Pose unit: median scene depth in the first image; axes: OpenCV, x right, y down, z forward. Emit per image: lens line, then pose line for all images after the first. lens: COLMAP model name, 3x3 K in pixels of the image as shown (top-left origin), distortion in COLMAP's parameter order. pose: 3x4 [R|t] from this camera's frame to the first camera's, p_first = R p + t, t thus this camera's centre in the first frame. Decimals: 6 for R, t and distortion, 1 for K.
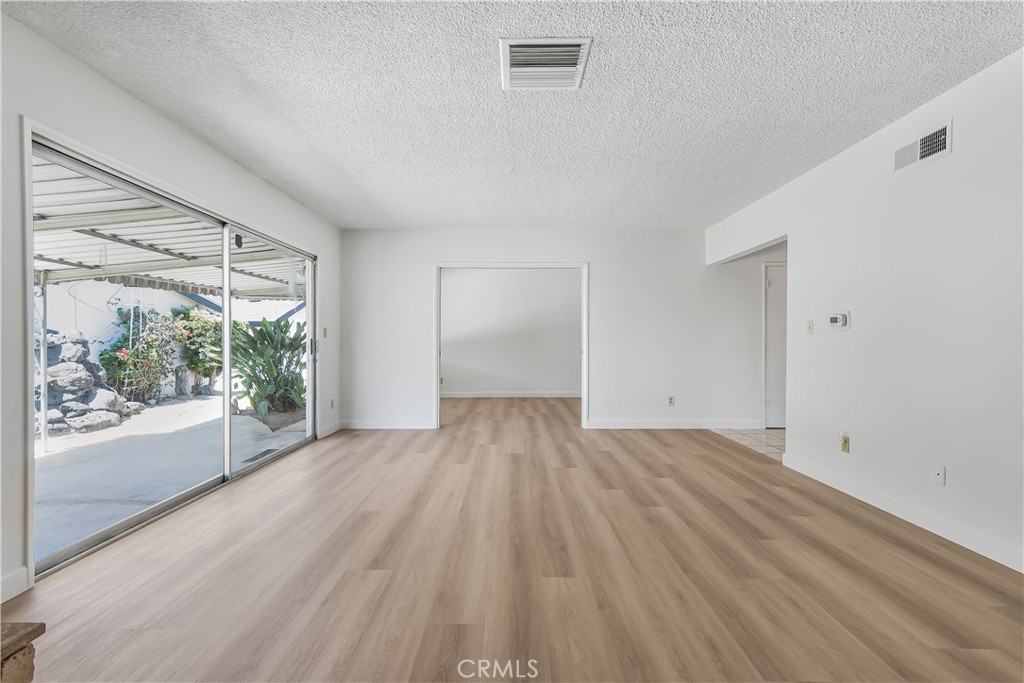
lens RADIAL K [[455.9, 0, 507.1], [0, 455.9, 343.7], [0, 0, 1]] dist [-0.004724, 0.002349]
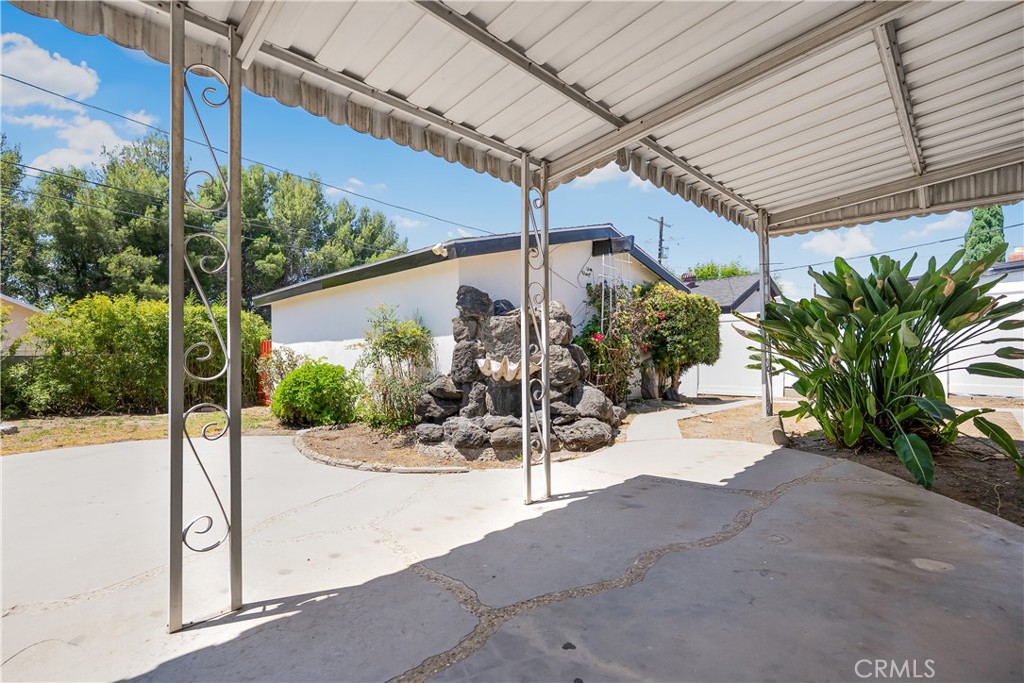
lens RADIAL K [[455.9, 0, 512.4], [0, 455.9, 346.6], [0, 0, 1]] dist [-0.004724, 0.002349]
pose [[0.711328, -0.011223, -0.702771, -0.986544], [0.005627, 0.999931, -0.010273, 0.096682], [0.702838, 0.003353, 0.711342, 0.870204]]
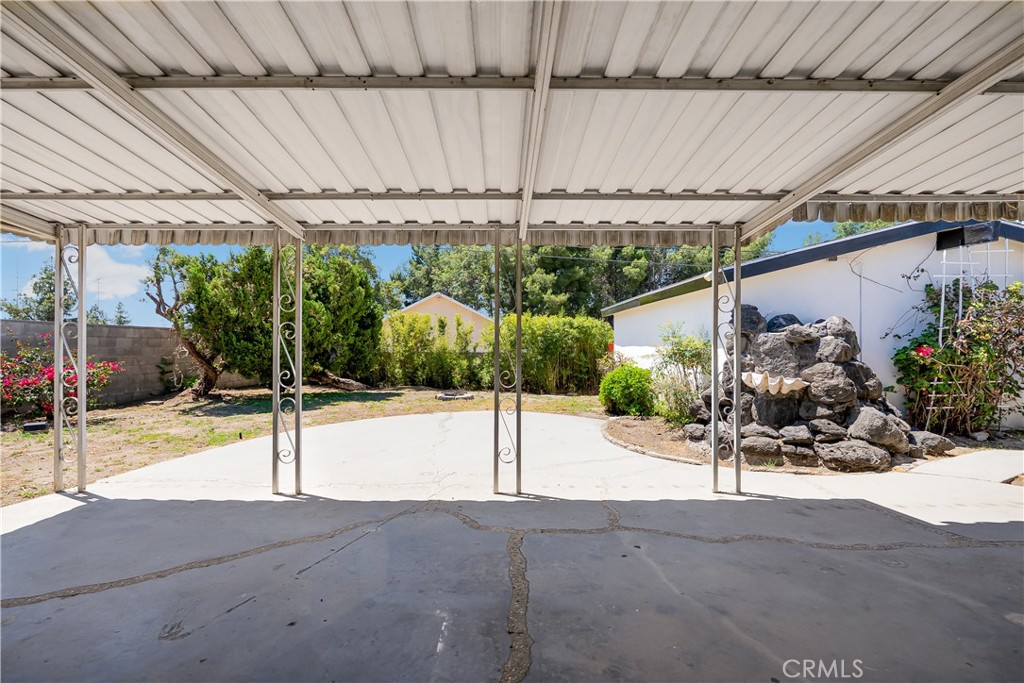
lens RADIAL K [[455.9, 0, 513.4], [0, 455.9, 344.7], [0, 0, 1]] dist [-0.004724, 0.002349]
pose [[0.024530, 0.002372, -0.999696, -0.517113], [-0.006233, 0.999978, 0.002220, 0.028126], [0.999680, 0.006177, 0.024545, 0.963153]]
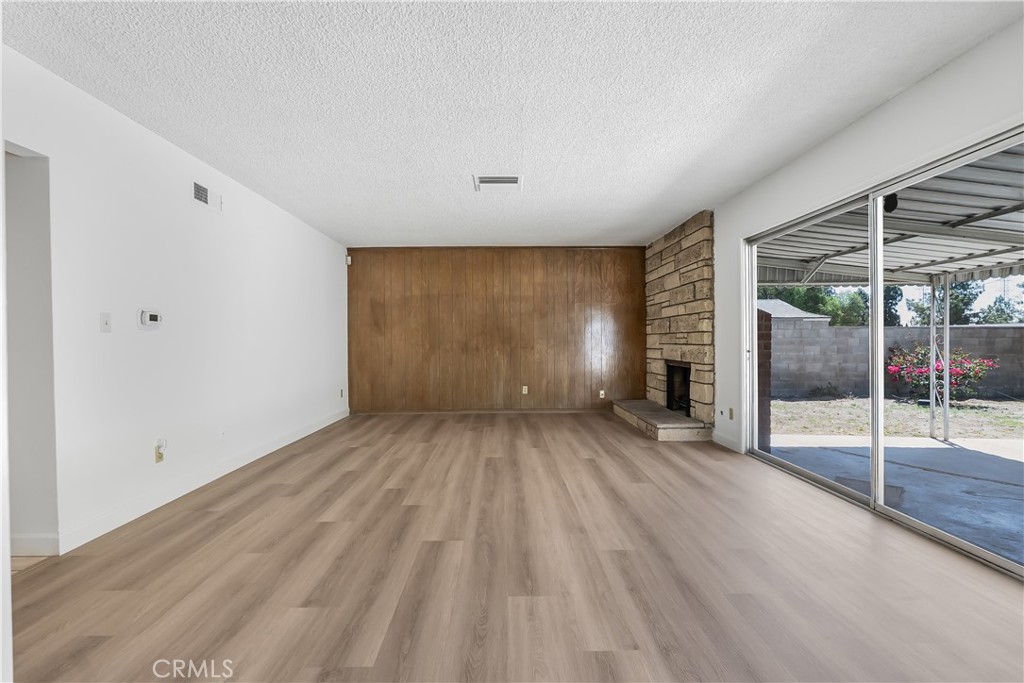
lens RADIAL K [[455.9, 0, 511.8], [0, 455.9, 340.8], [0, 0, 1]] dist [-0.004724, 0.002349]
pose [[-0.999463, 0.005134, -0.032353, 0.051629], [0.004955, 0.999972, 0.005598, -0.006614], [0.032381, 0.005434, -0.999461, 1.603792]]
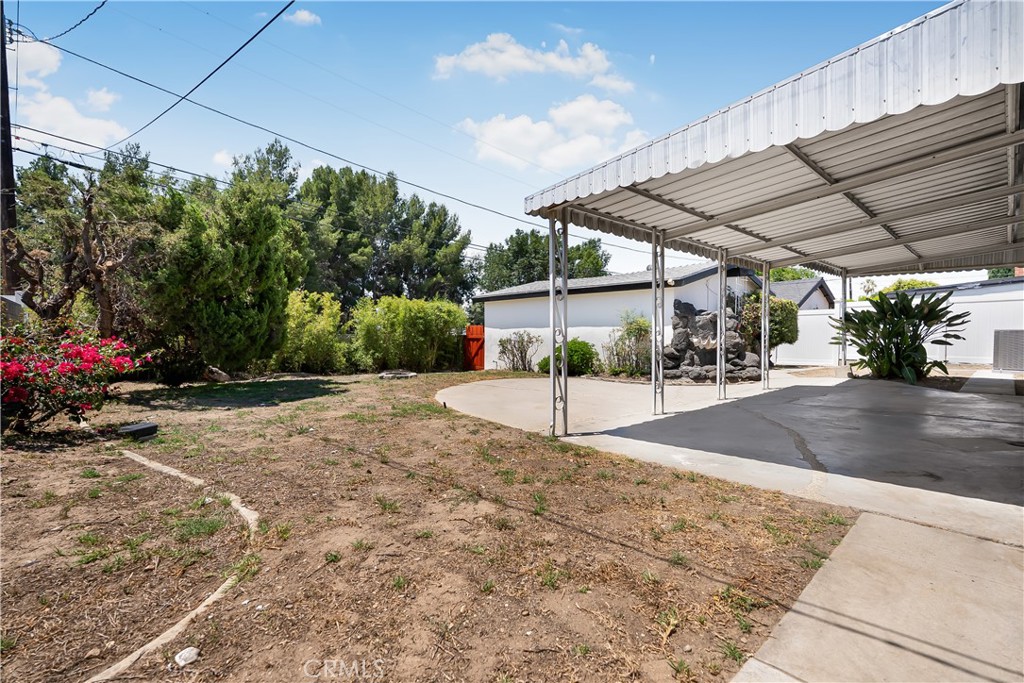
lens RADIAL K [[455.9, 0, 516.5], [0, 455.9, 341.6], [0, 0, 1]] dist [-0.004724, 0.002349]
pose [[0.681243, 0.012922, -0.731943, -0.744647], [-0.002756, 0.999882, 0.015087, 0.103446], [0.732052, -0.008261, 0.681199, -0.847243]]
